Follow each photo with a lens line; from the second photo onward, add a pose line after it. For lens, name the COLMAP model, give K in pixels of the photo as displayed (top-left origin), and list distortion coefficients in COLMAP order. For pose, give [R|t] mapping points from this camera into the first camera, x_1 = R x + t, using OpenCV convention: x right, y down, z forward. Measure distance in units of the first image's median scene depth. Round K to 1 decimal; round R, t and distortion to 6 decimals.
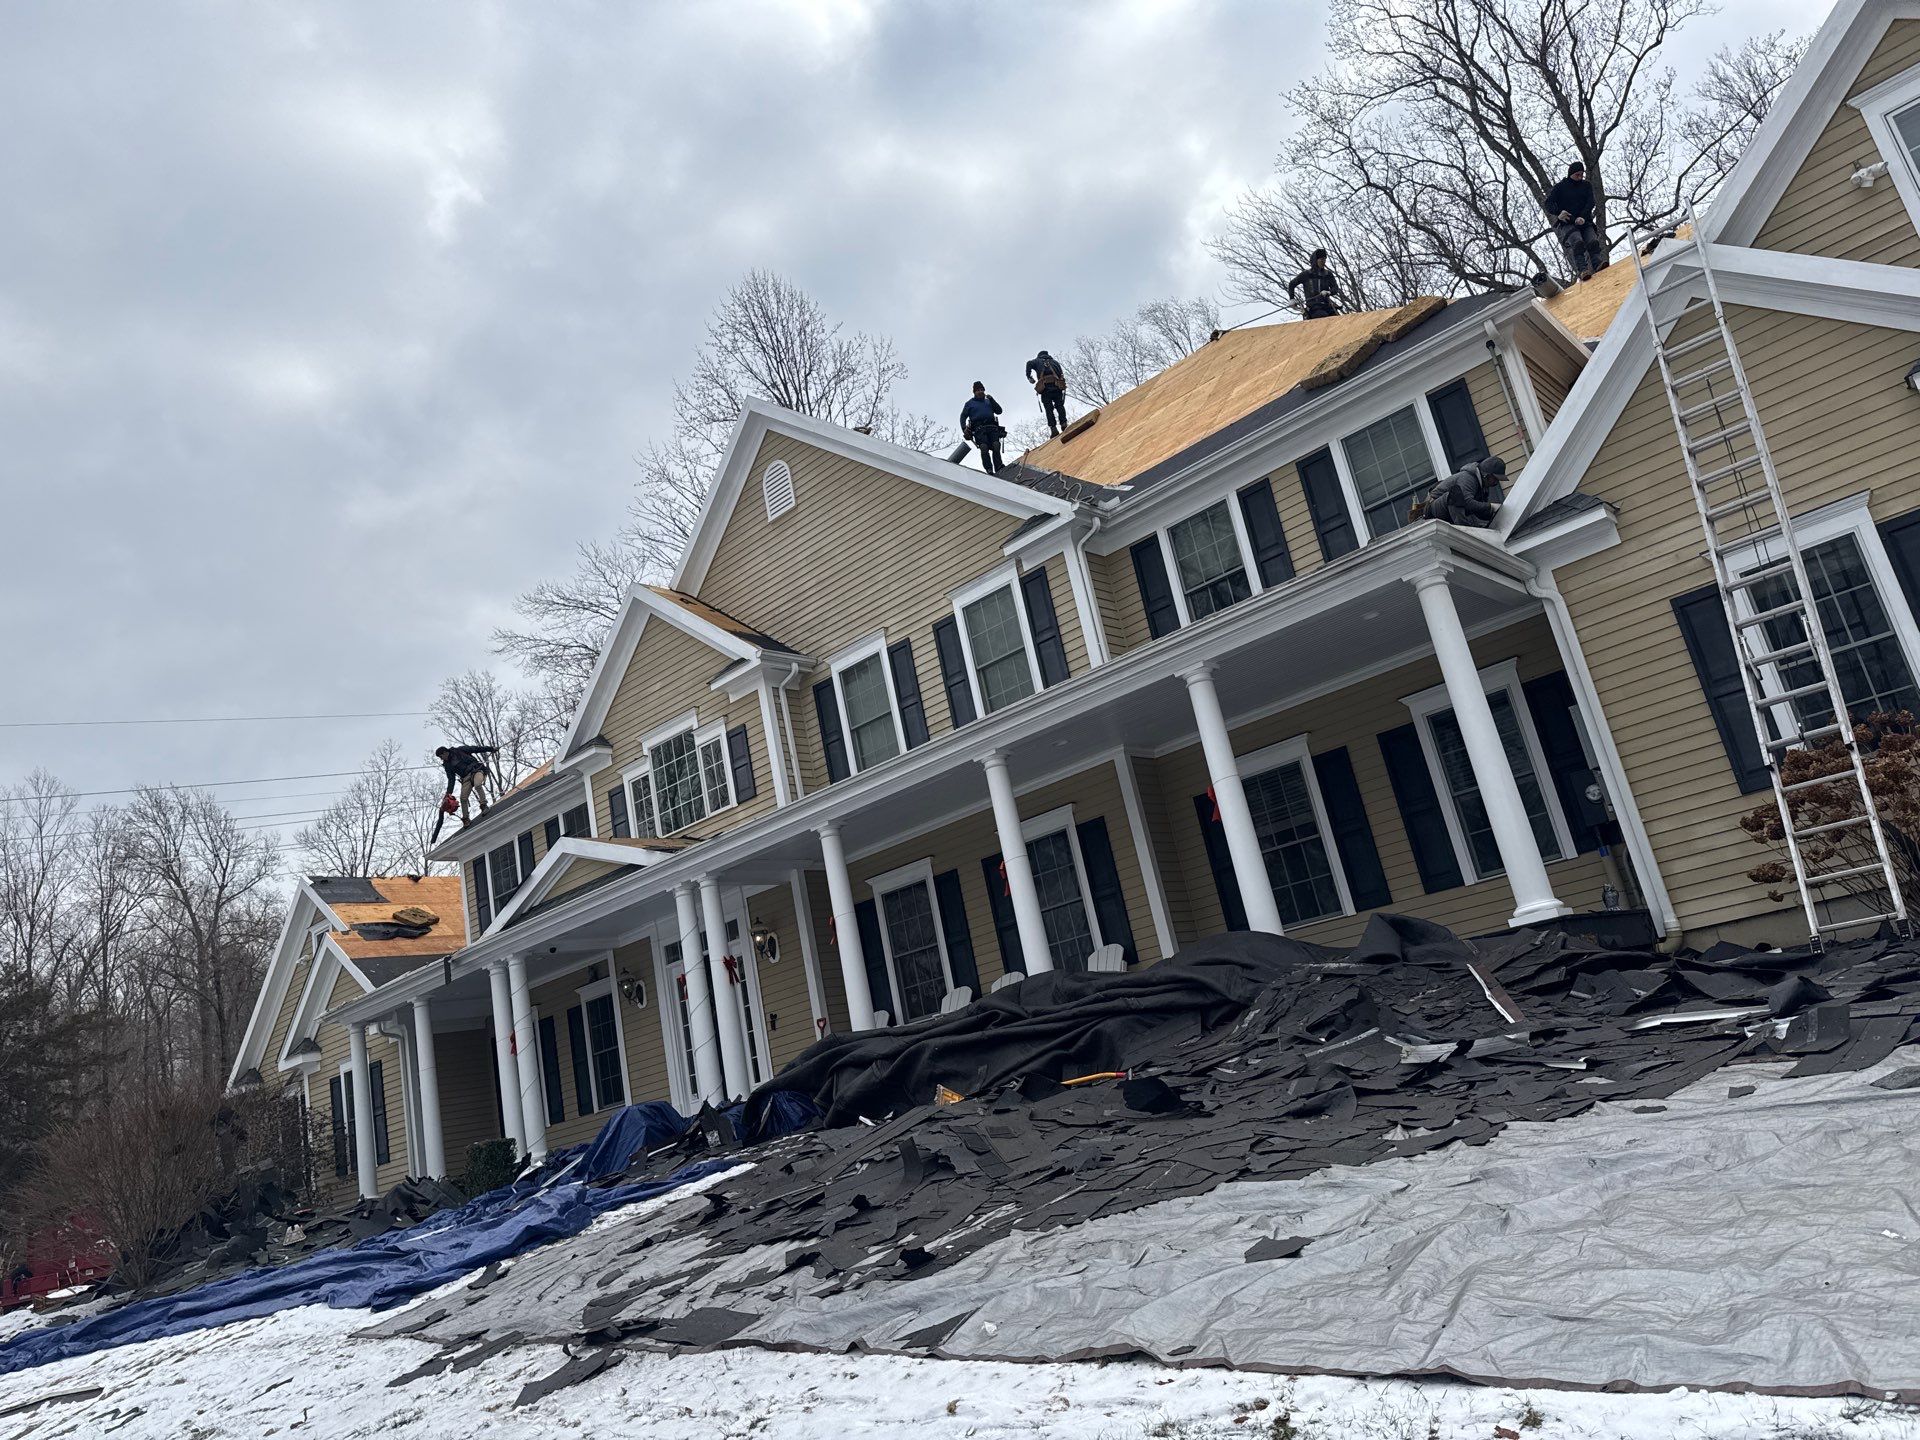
lens RADIAL K [[1159.5, 0, 960.0], [0, 1159.5, 720.0], [0, 0, 1]] dist [-0.009819, -0.000497]
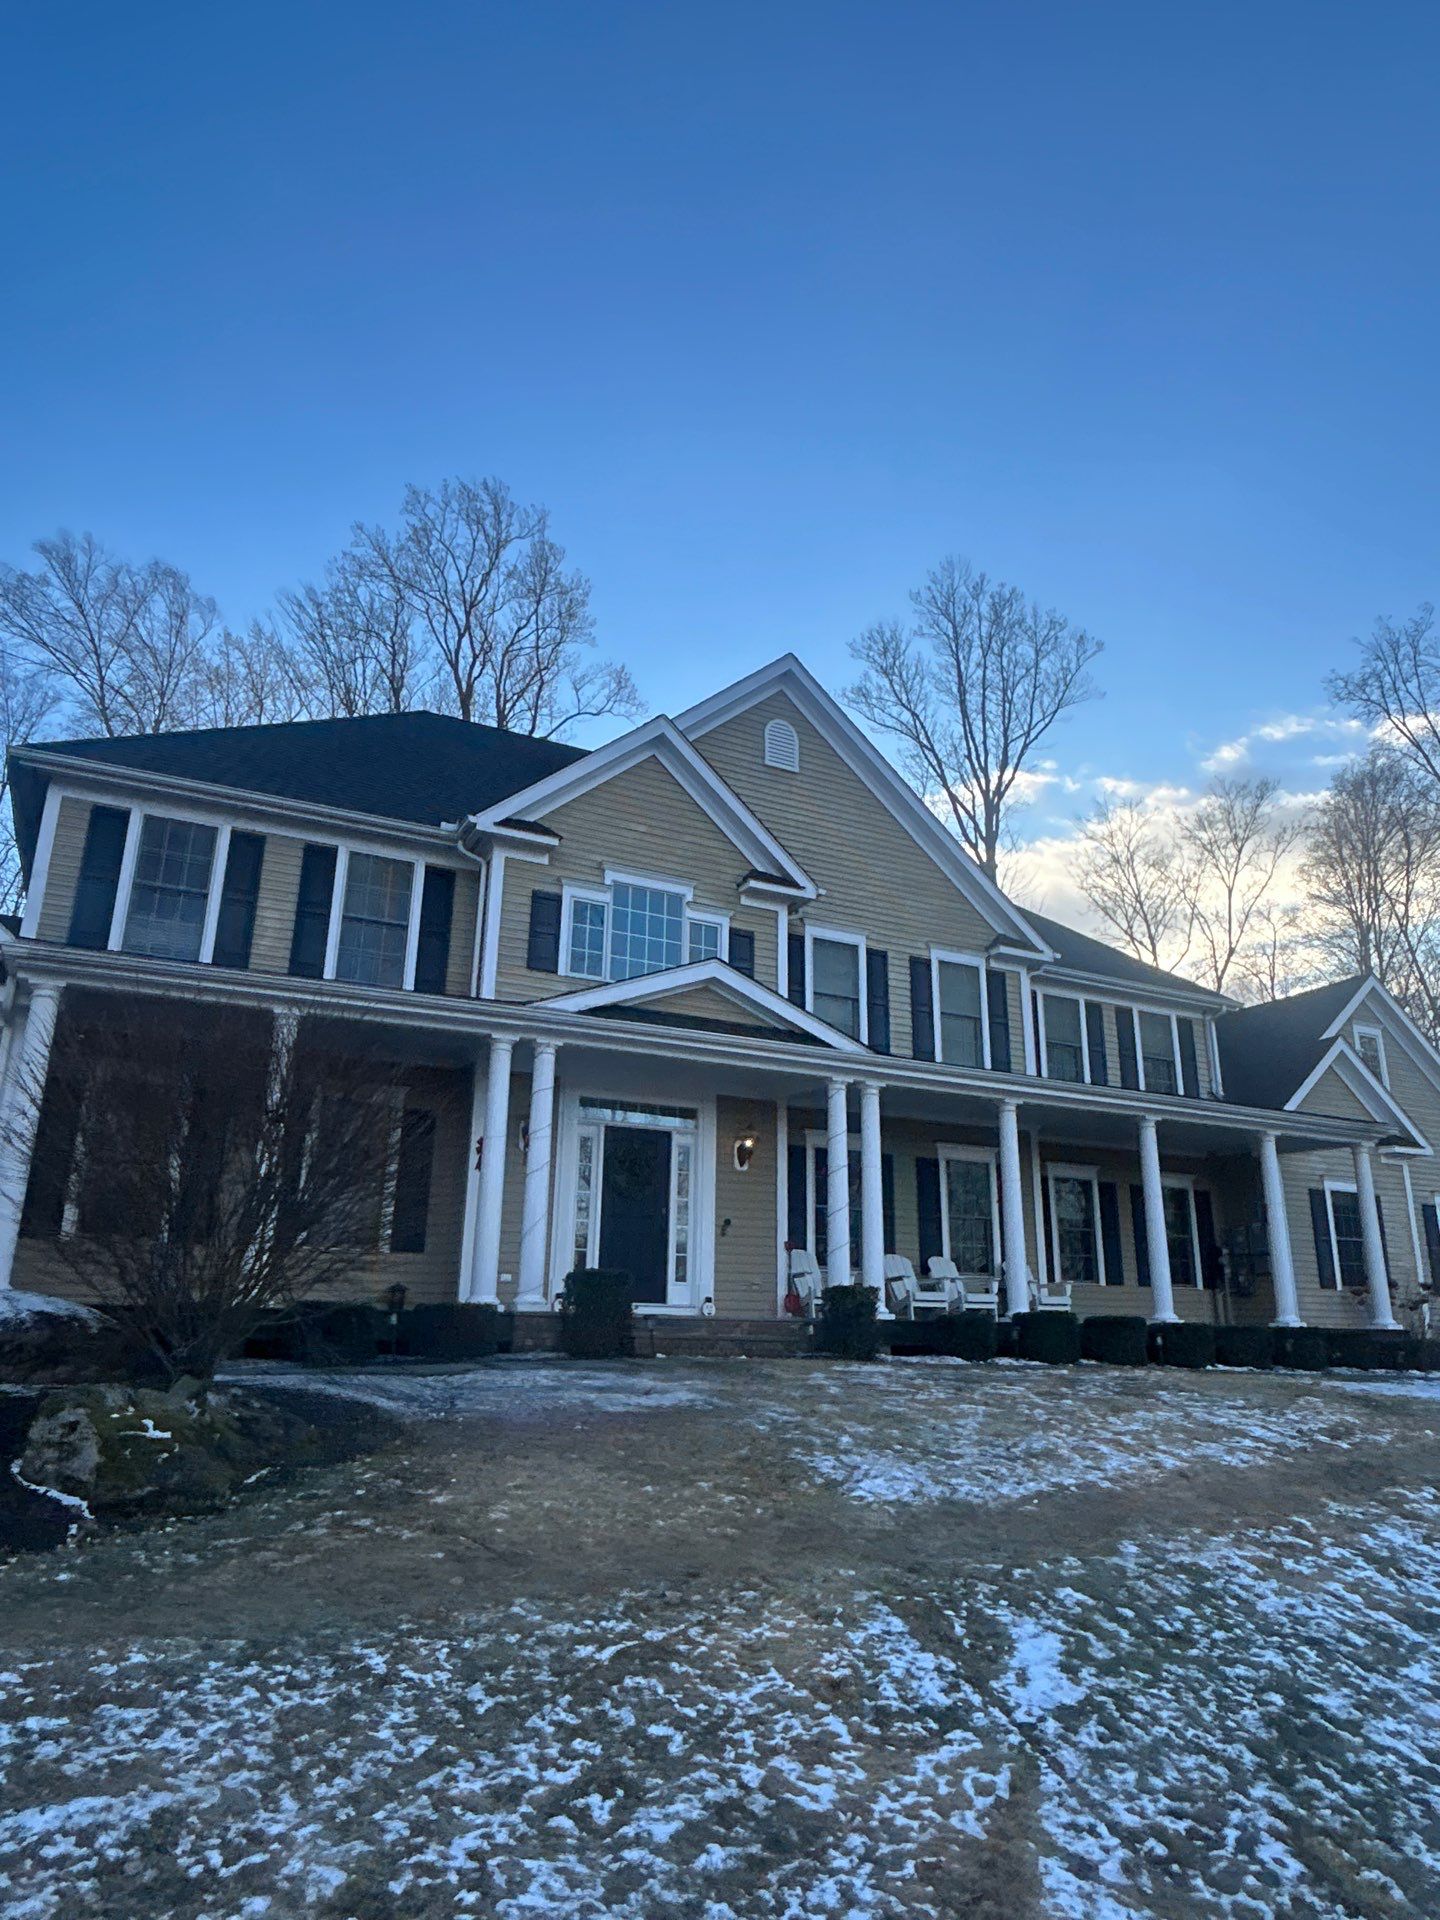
lens RADIAL K [[1159.5, 0, 702.4], [0, 1159.5, 969.8], [0, 0, 1]] dist [-0.009819, -0.000497]
pose [[0.404388, 0.469517, 0.784872, -1.039803], [-0.364620, 0.869786, -0.332452, 0.405506], [-0.838762, -0.151740, 0.522927, 0.549671]]
